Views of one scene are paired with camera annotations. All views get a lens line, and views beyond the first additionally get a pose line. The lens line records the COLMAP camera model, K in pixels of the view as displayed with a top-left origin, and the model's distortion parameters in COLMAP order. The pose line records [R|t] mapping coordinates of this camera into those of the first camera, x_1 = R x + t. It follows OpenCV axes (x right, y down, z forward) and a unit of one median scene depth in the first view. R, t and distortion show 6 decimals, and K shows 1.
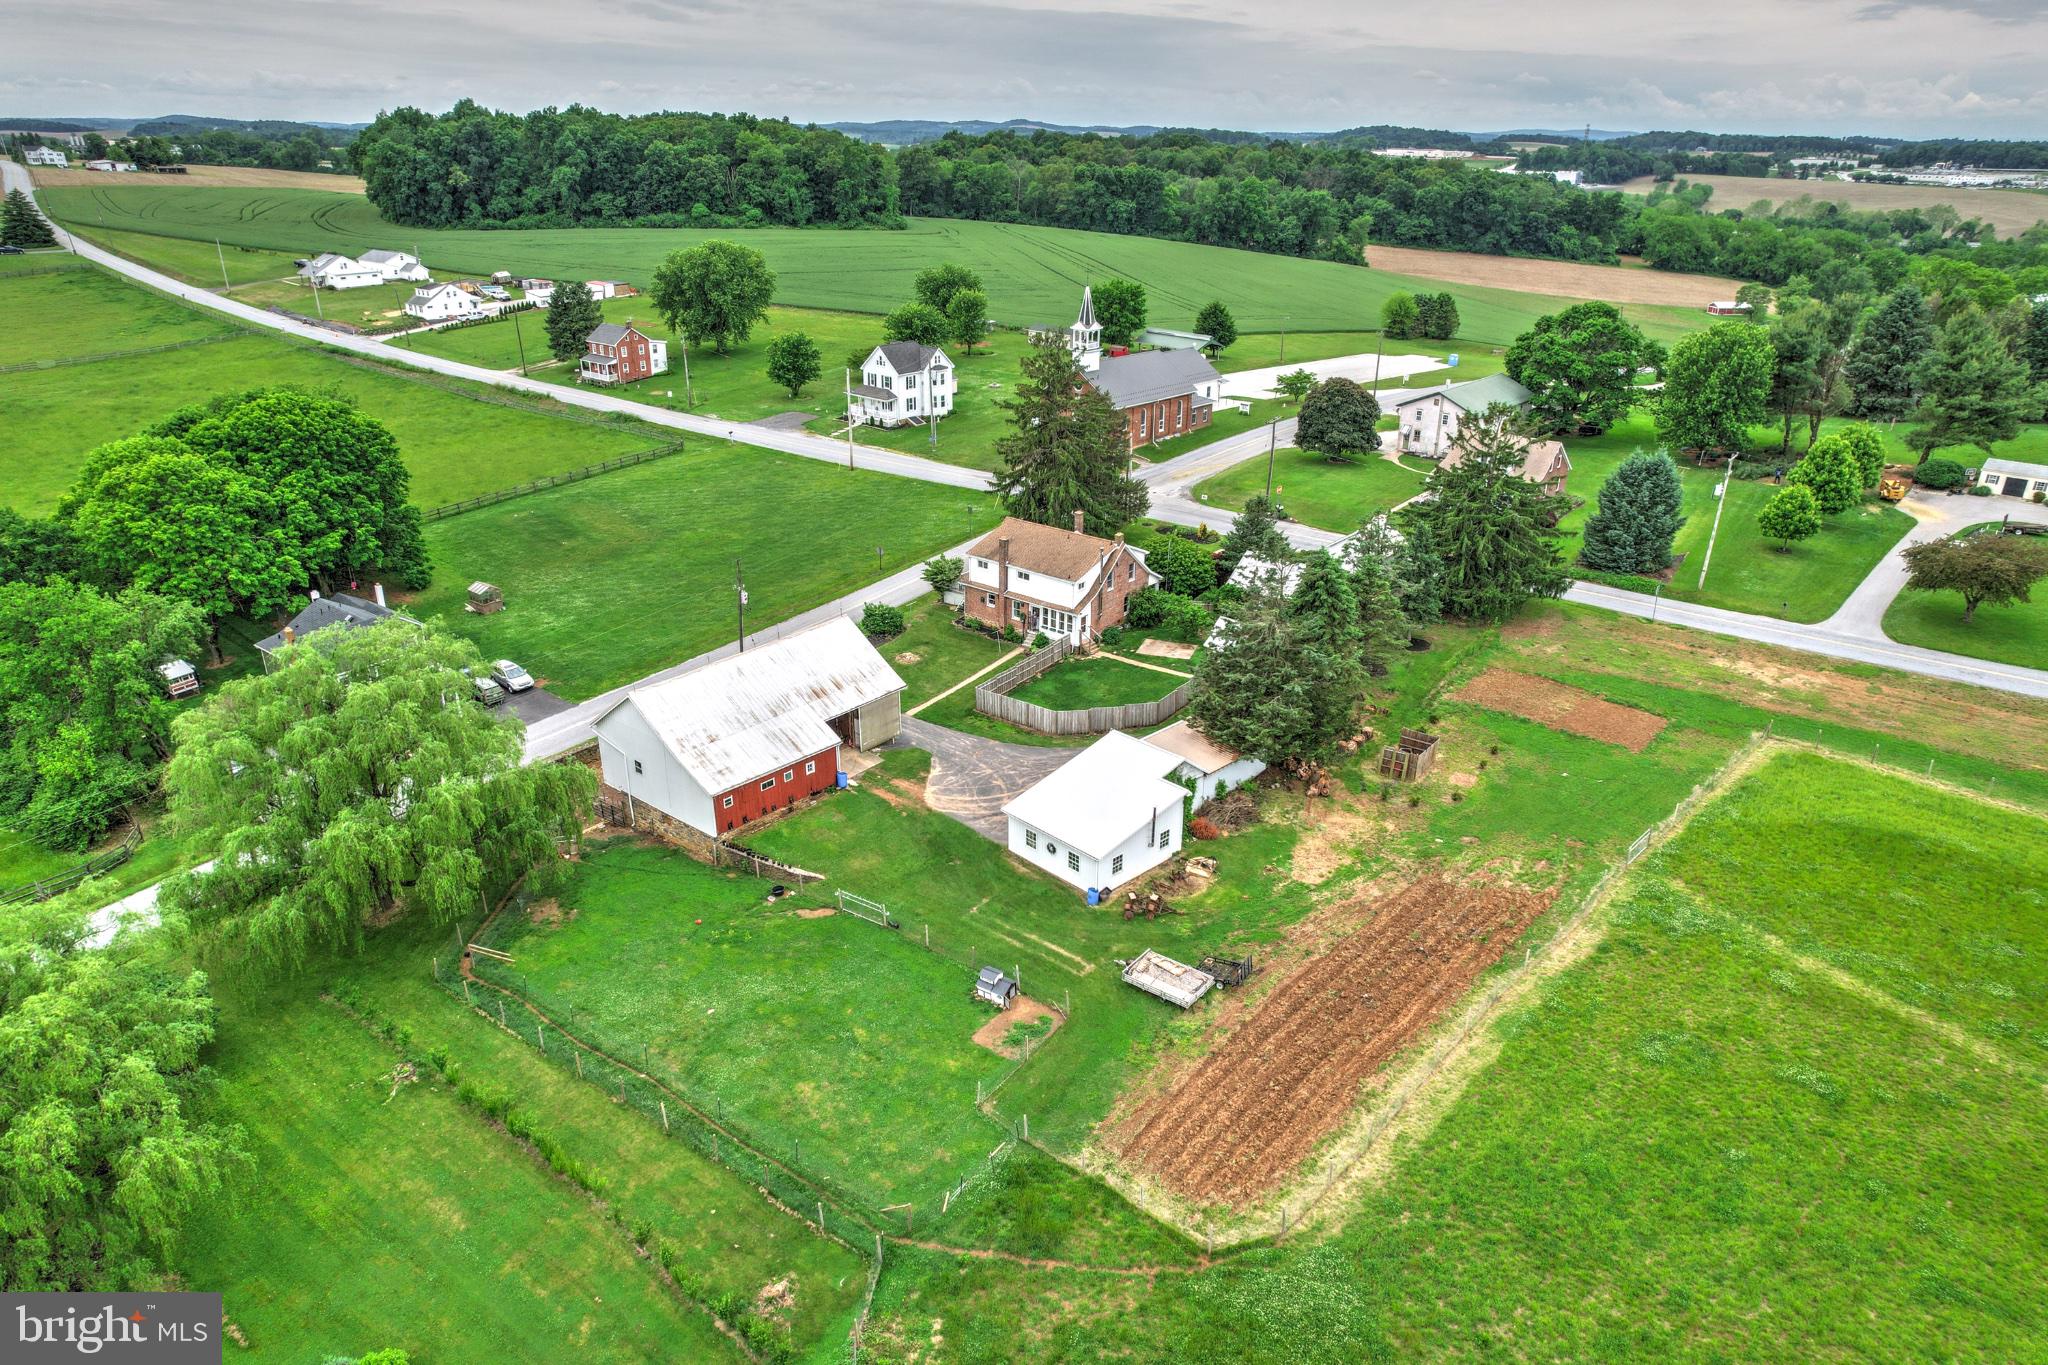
lens RADIAL K [[1300.6, 0, 1010.2], [0, 1300.6, 691.0], [0, 0, 1]] dist [-0.078407, 0.075896]
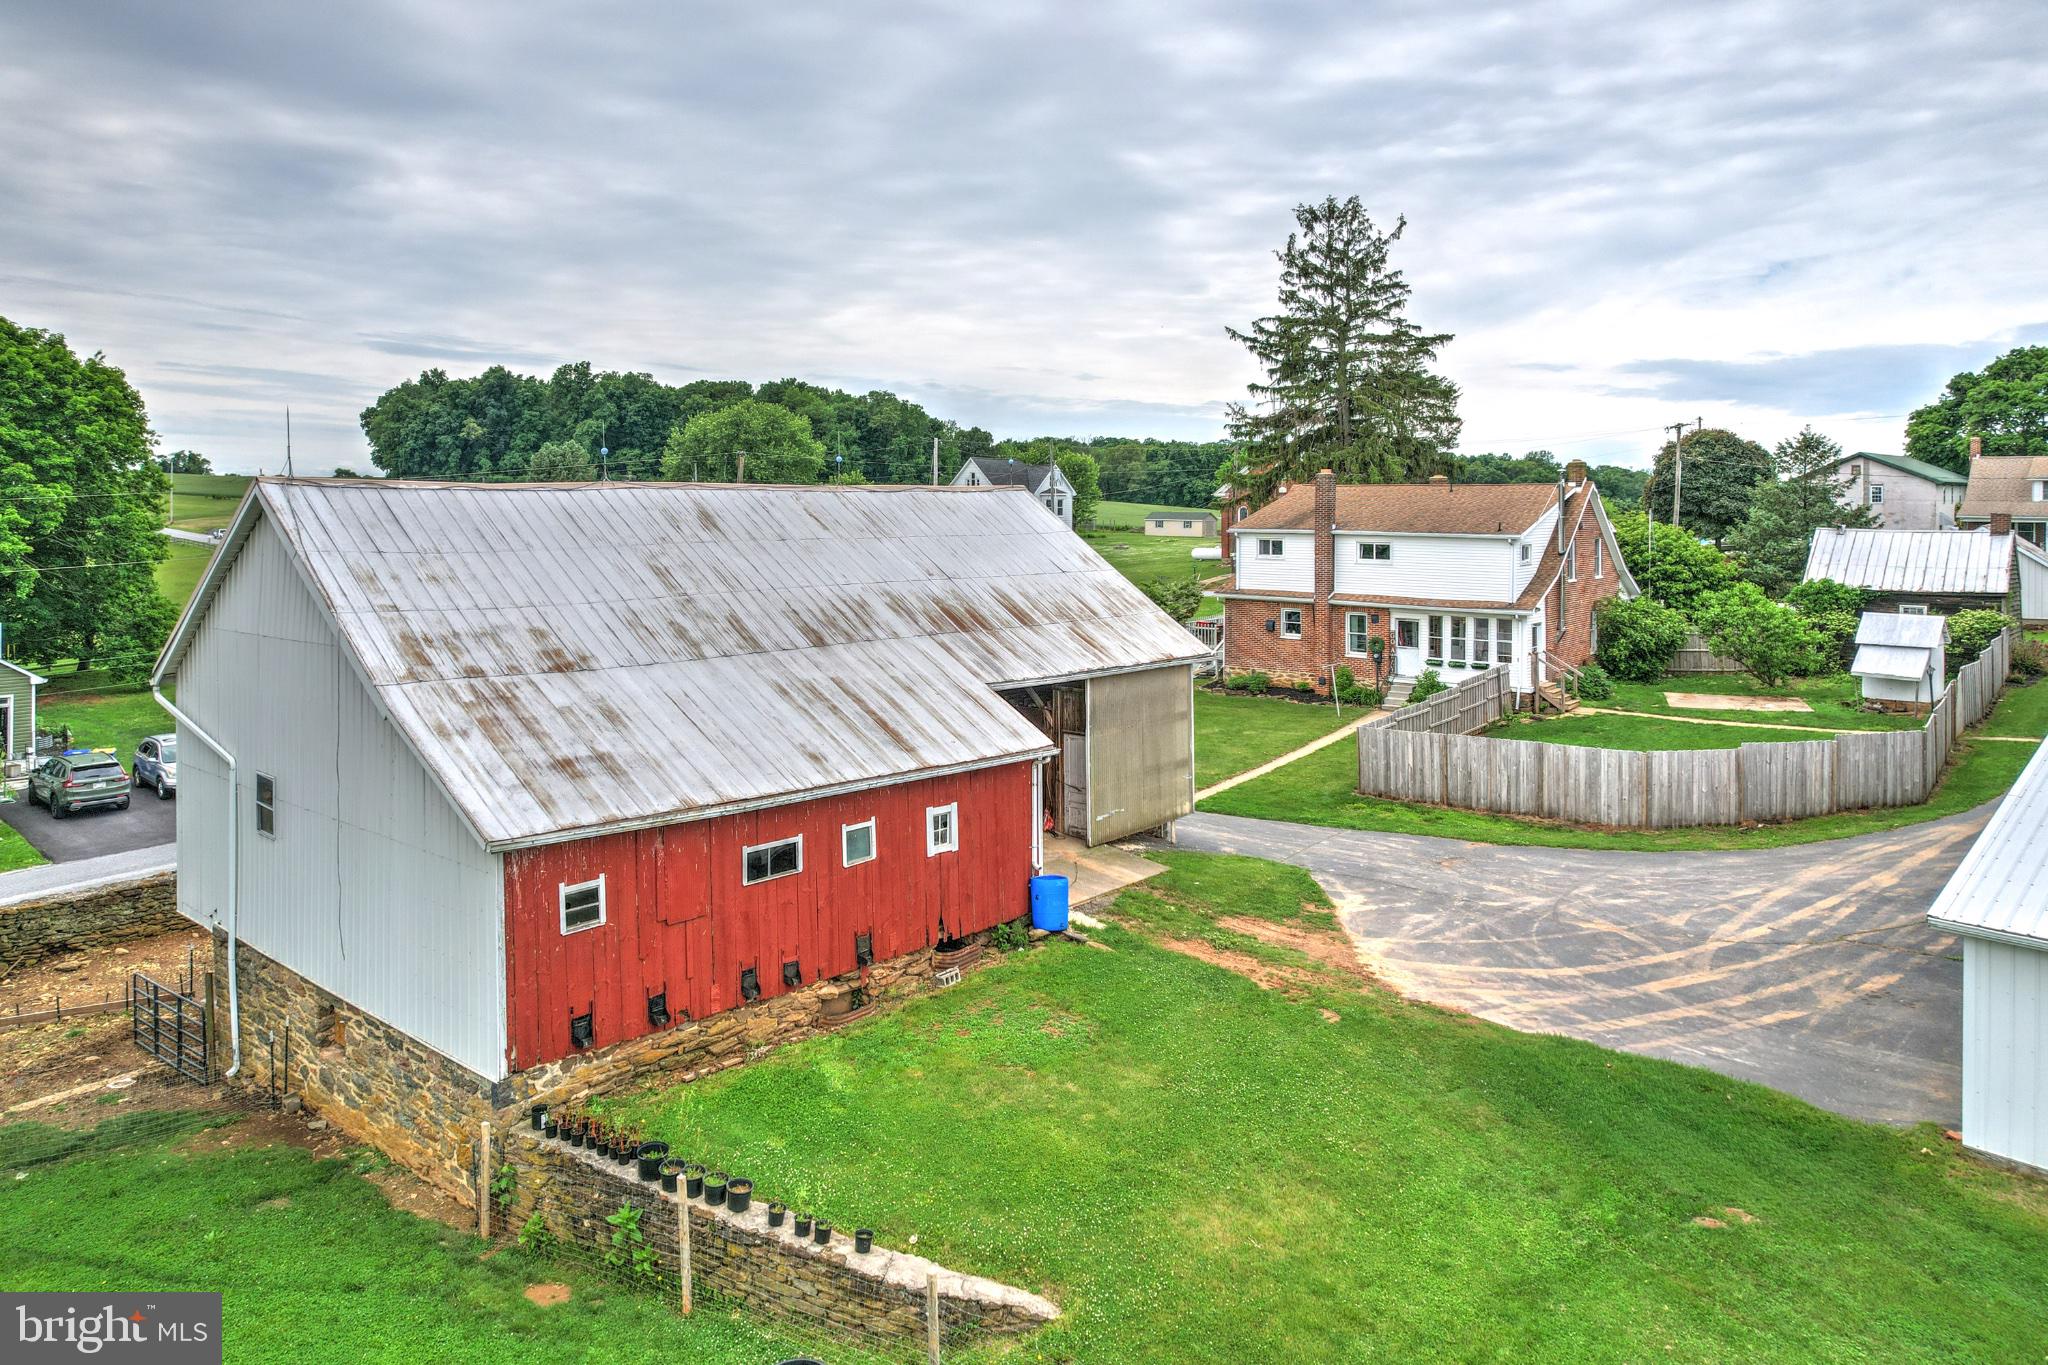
lens RADIAL K [[1338.4, 0, 1026.3], [0, 1338.4, 506.2], [0, 0, 1]] dist [-0.038064, -0.002851]
pose [[0.999940, -0.000878, -0.010925, -0.105610], [-0.003629, 0.914023, -0.405647, 0.084829], [0.010342, 0.405662, 0.913965, 0.575296]]
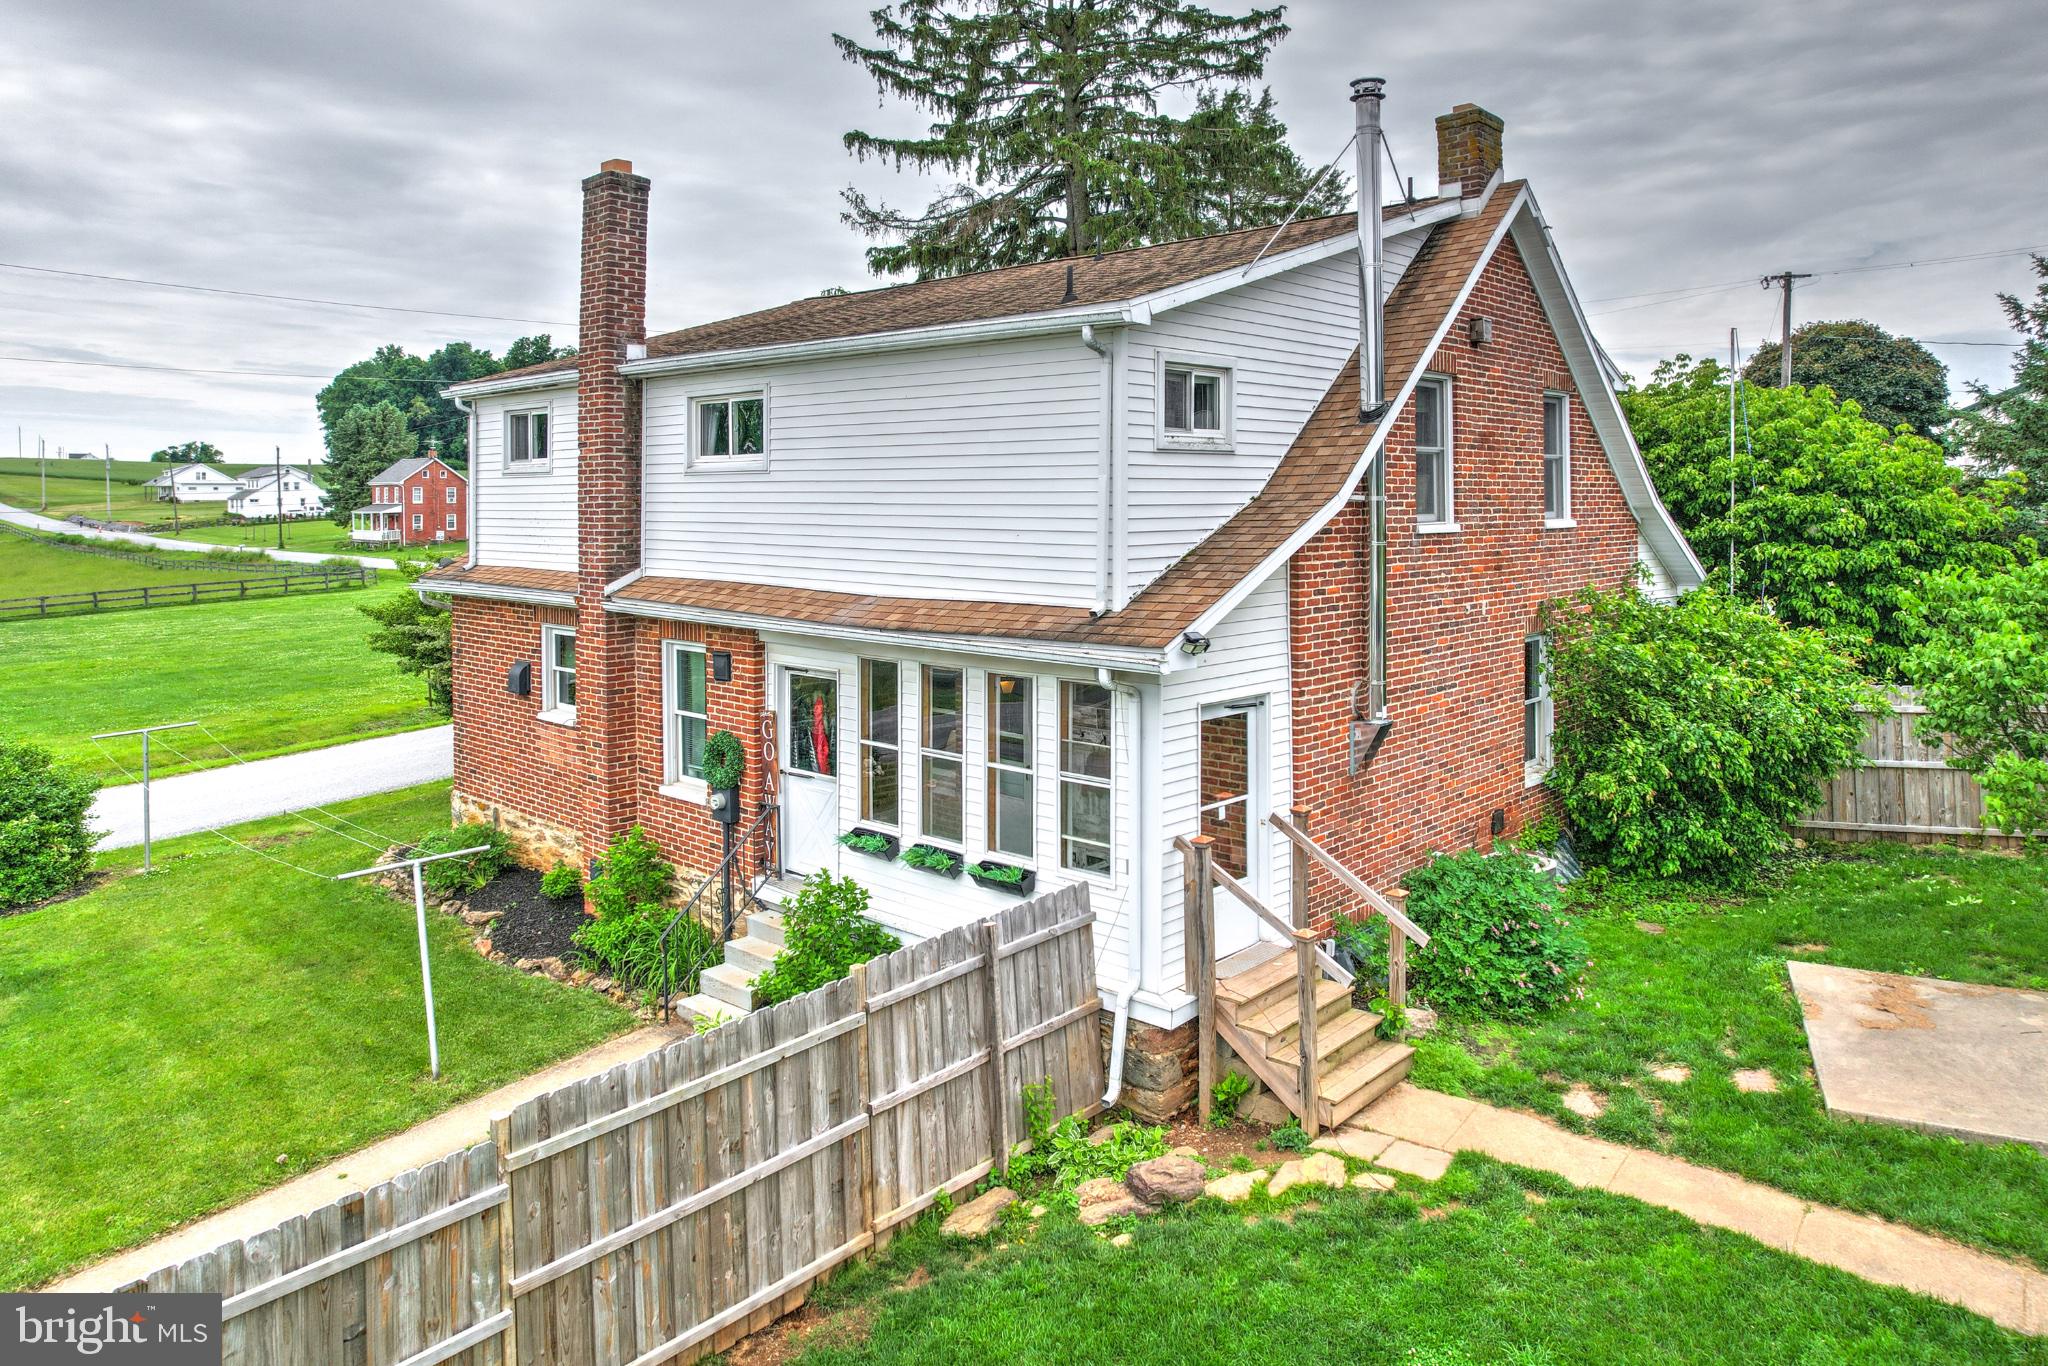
lens RADIAL K [[1338.6, 0, 1059.8], [0, 1338.6, 543.3], [0, 0, 1]] dist [-0.021978, 0.000274]
pose [[0.998972, -0.001876, -0.045303, 0.048106], [-0.015389, 0.925807, -0.377682, -0.029883], [0.042651, 0.377991, 0.924826, 0.891321]]
